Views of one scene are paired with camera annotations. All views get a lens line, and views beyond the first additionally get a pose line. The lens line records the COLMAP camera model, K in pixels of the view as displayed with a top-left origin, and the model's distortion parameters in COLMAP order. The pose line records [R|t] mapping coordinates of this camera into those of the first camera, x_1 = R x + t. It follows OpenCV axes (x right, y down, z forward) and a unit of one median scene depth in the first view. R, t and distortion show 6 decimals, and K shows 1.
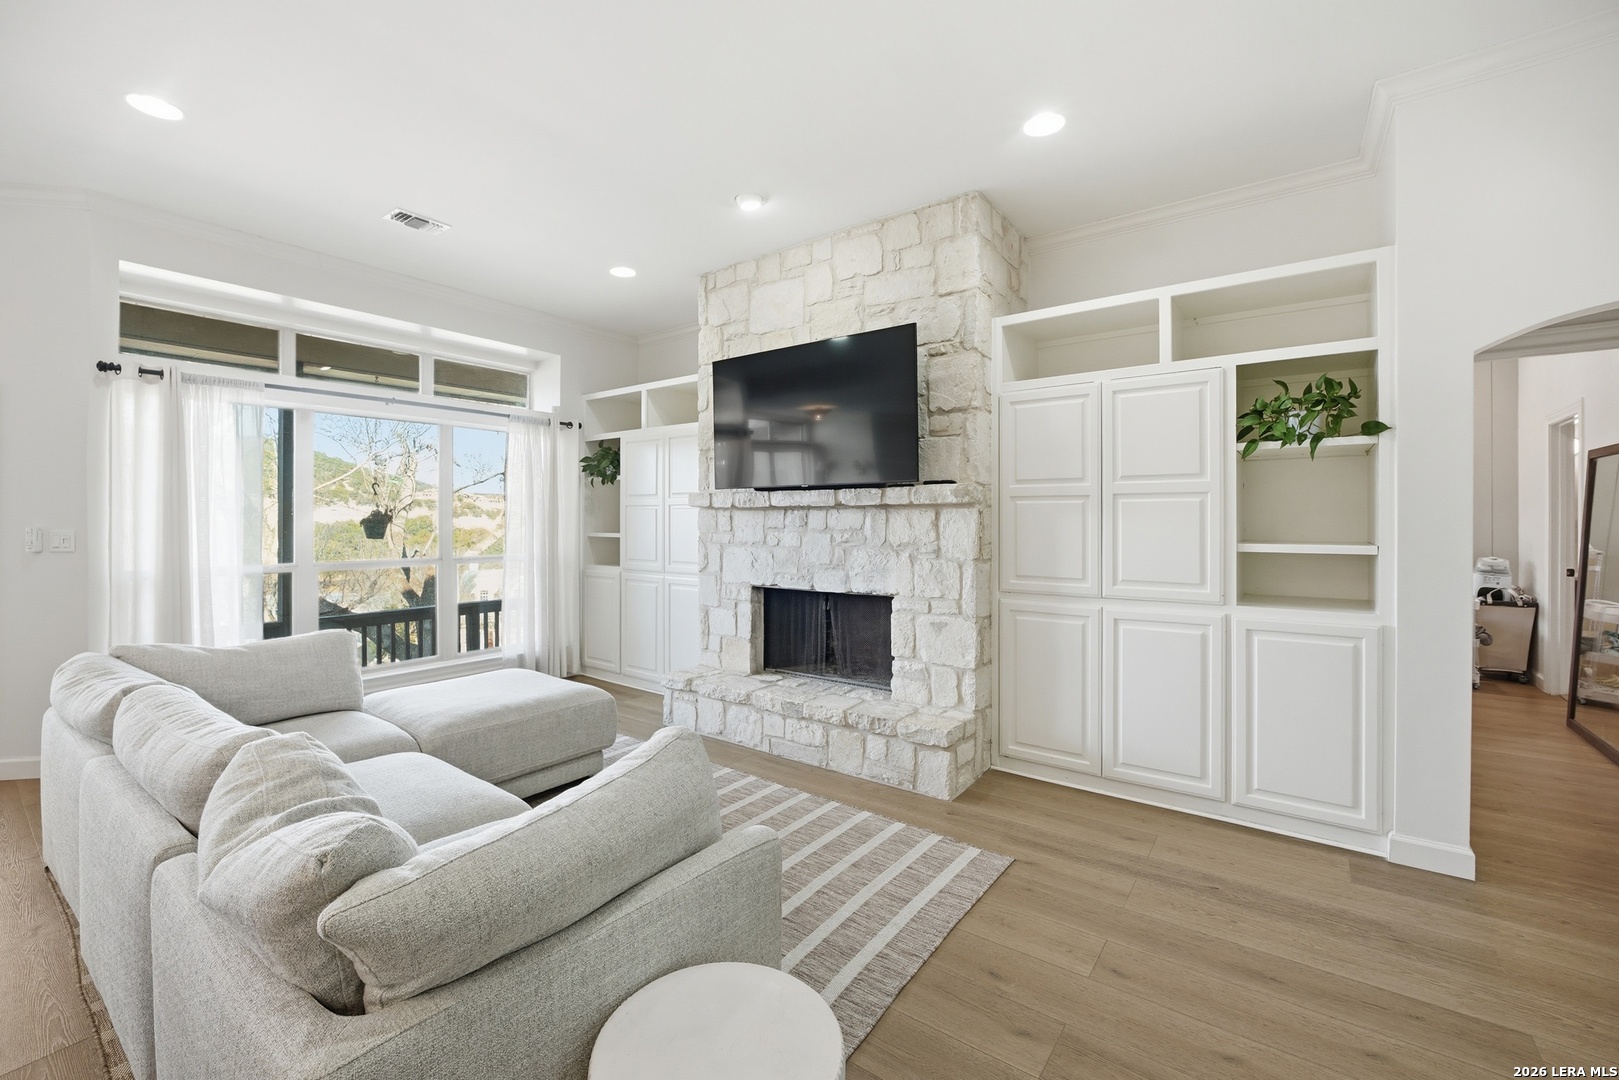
lens RADIAL K [[673.8, 0, 801.2], [0, 673.8, 518.2], [0, 0, 1]] dist [-0.024351, 0.000212]
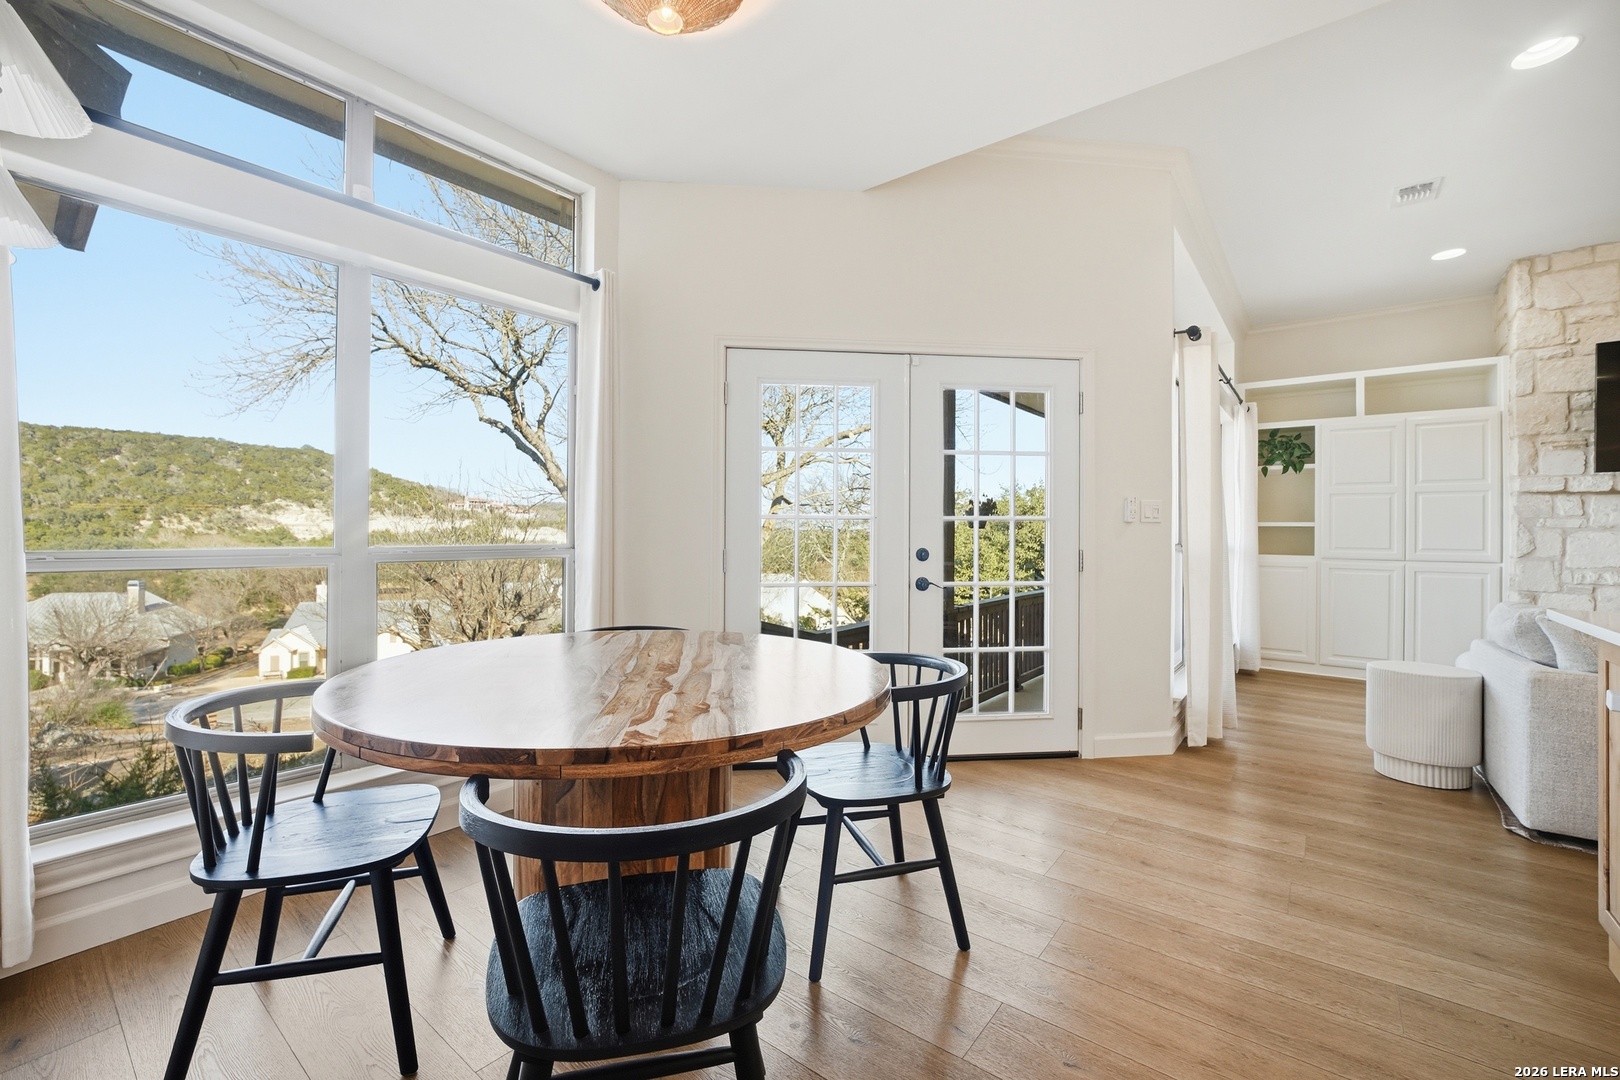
lens RADIAL K [[671.9, 0, 800.0], [0, 671.9, 530.0], [0, 0, 1]] dist [-0.026495, 0.006054]
pose [[0.999527, 0.007840, -0.029748, -1.508666], [-0.007933, 0.999964, -0.003013, 0.064363], [0.029723, 0.003248, 0.999553, 0.004081]]
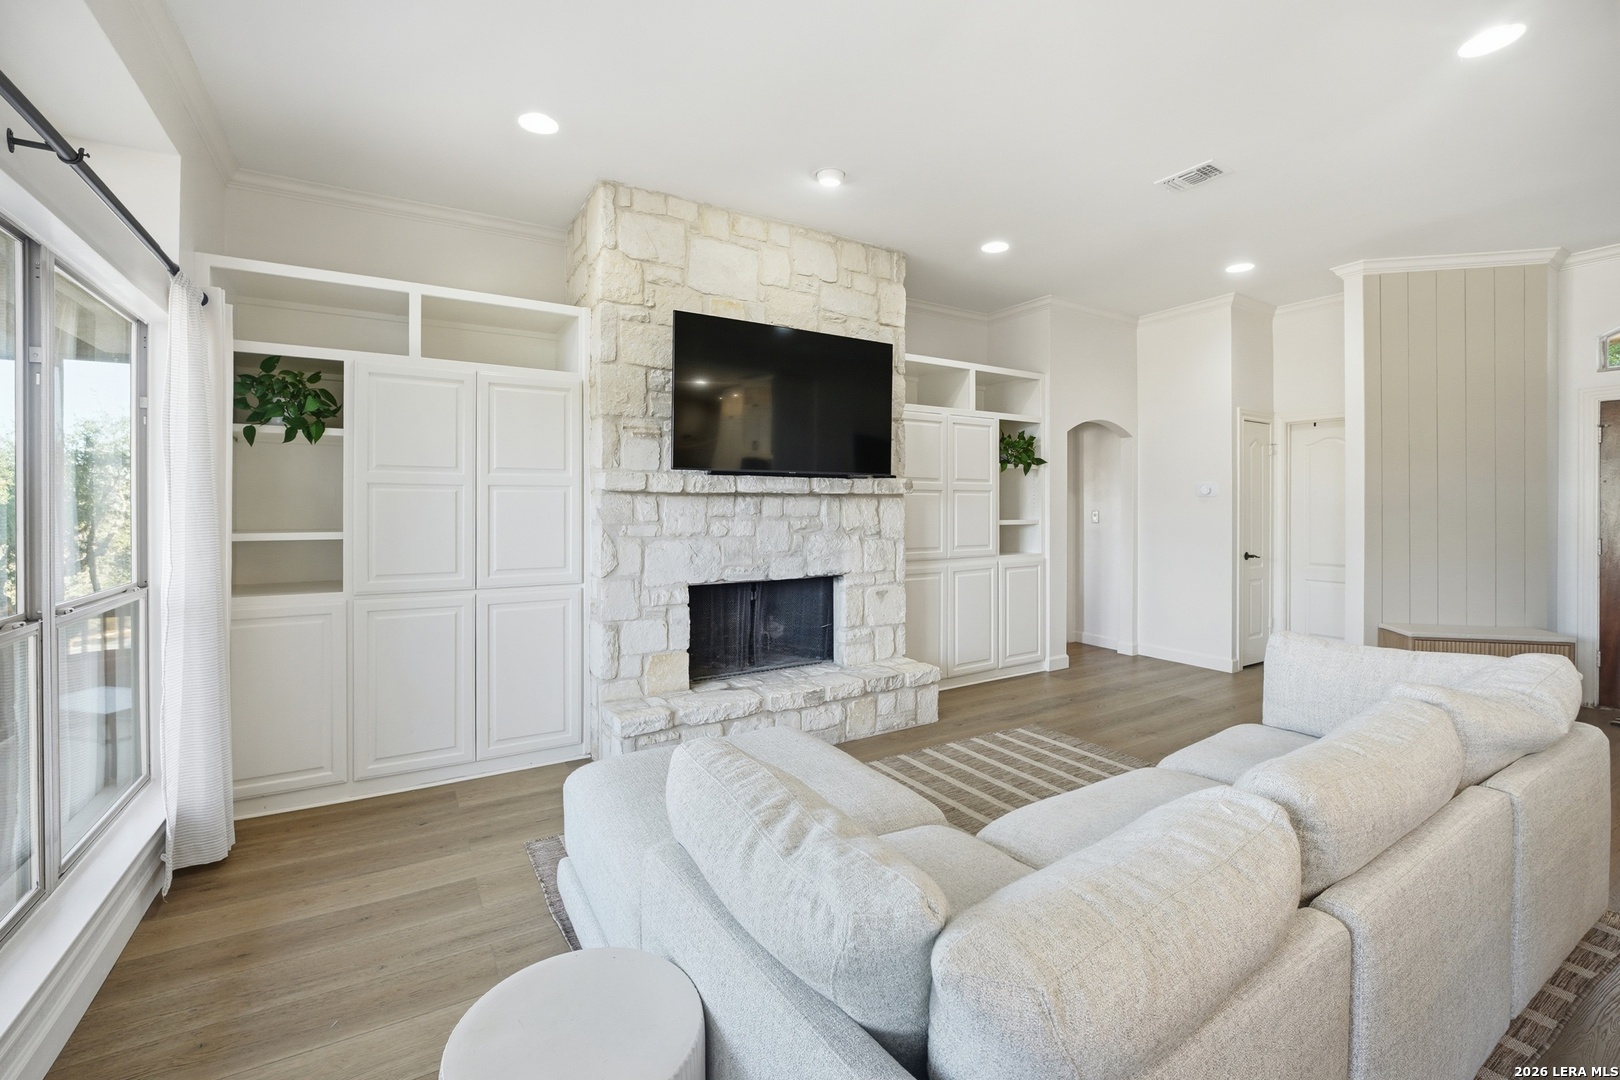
lens RADIAL K [[681.9, 0, 797.6], [0, 681.9, 505.7], [0, 0, 1]] dist [-0.020468, 0.000692]
pose [[0.374305, 0.000662, 0.927306, -0.981361], [-0.000722, 1.000000, -0.000422, 0.000632], [-0.927306, -0.000512, 0.374305, 0.664321]]
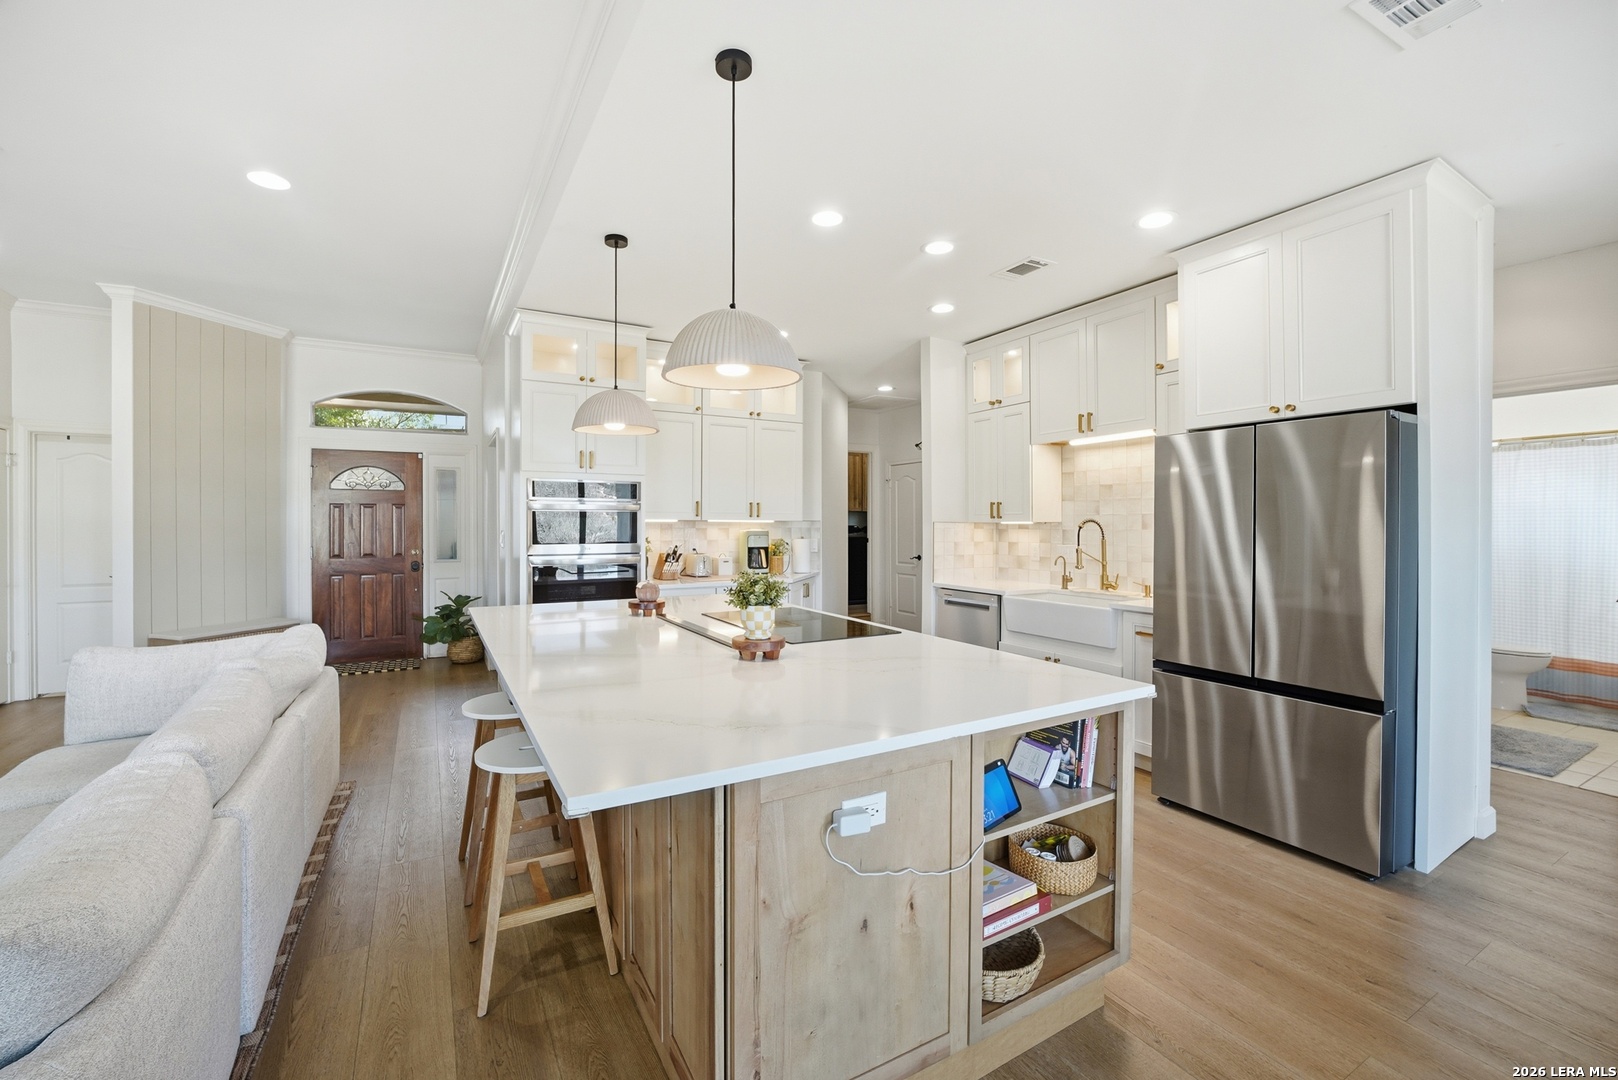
lens RADIAL K [[666.8, 0, 798.2], [0, 666.8, 527.4], [0, 0, 1]] dist [-0.027025, 0.006840]
pose [[-0.914055, -0.001959, 0.405585, -1.118884], [0.001252, 0.999970, 0.007650, -0.001182], [-0.405588, 0.007501, -0.914025, 0.791479]]
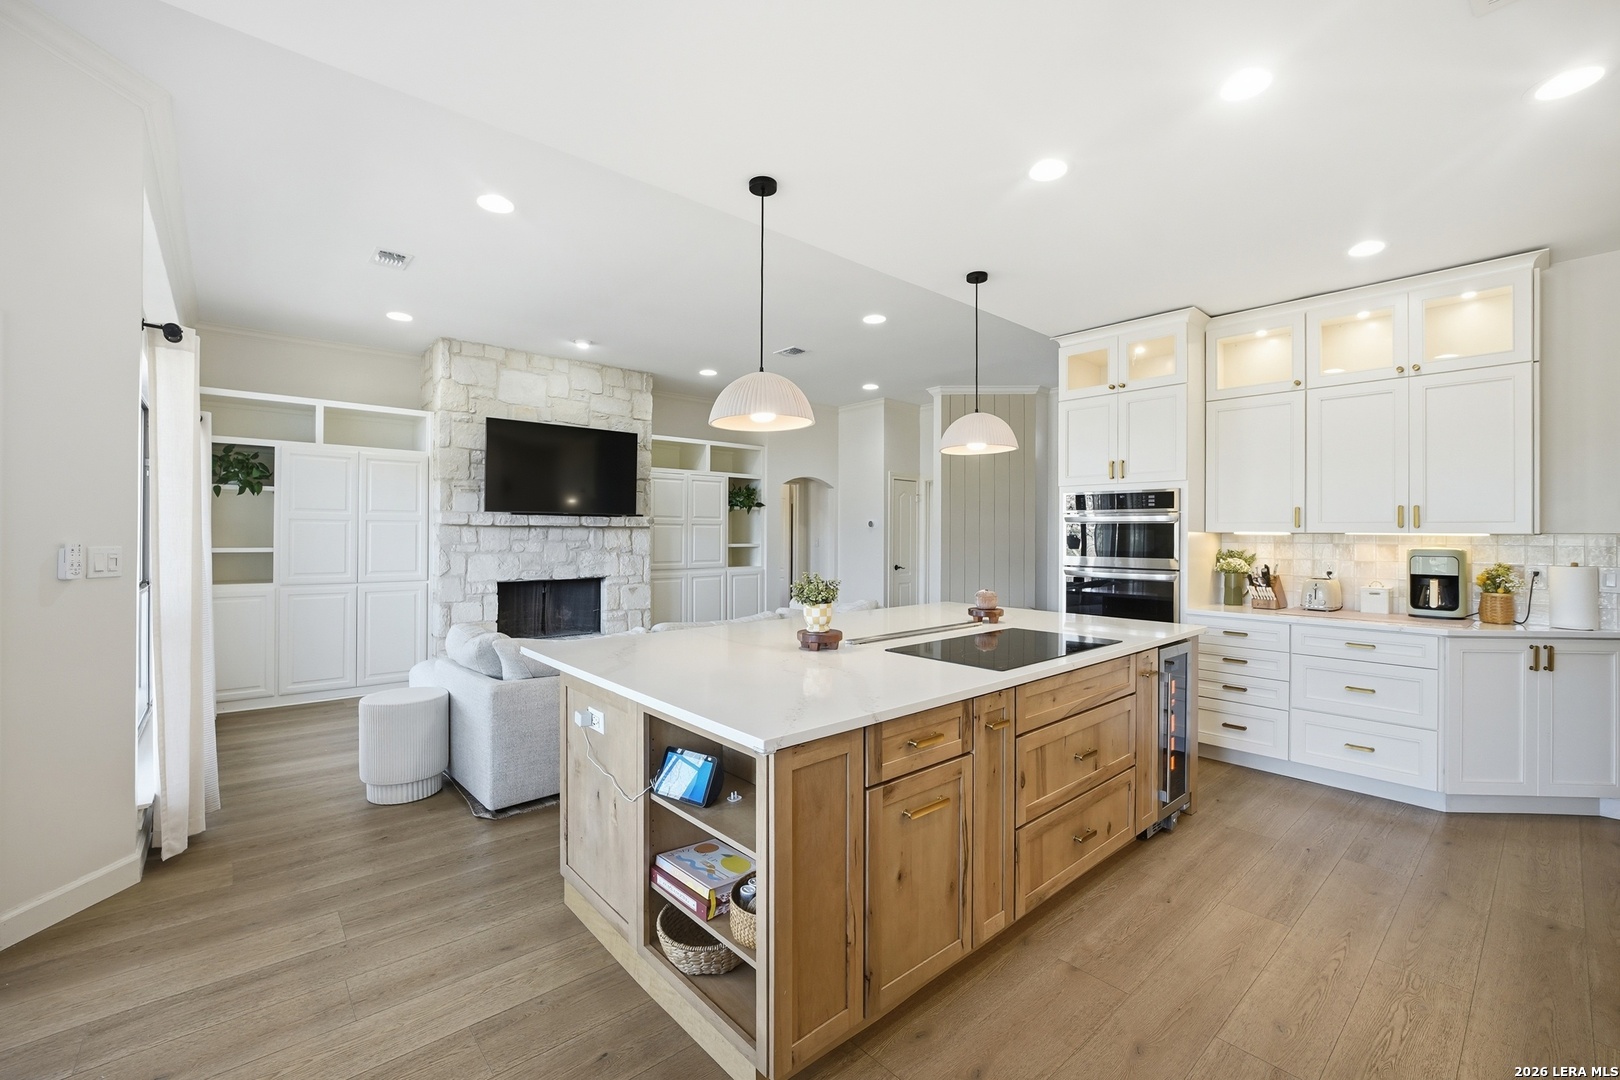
lens RADIAL K [[671.9, 0, 800.0], [0, 671.9, 530.0], [0, 0, 1]] dist [-0.026495, 0.006054]
pose [[0.212331, 0.008334, 0.977162, -1.546132], [-0.004641, 0.999961, -0.007520, 0.001145], [-0.977187, -0.002938, 0.212362, 0.119771]]
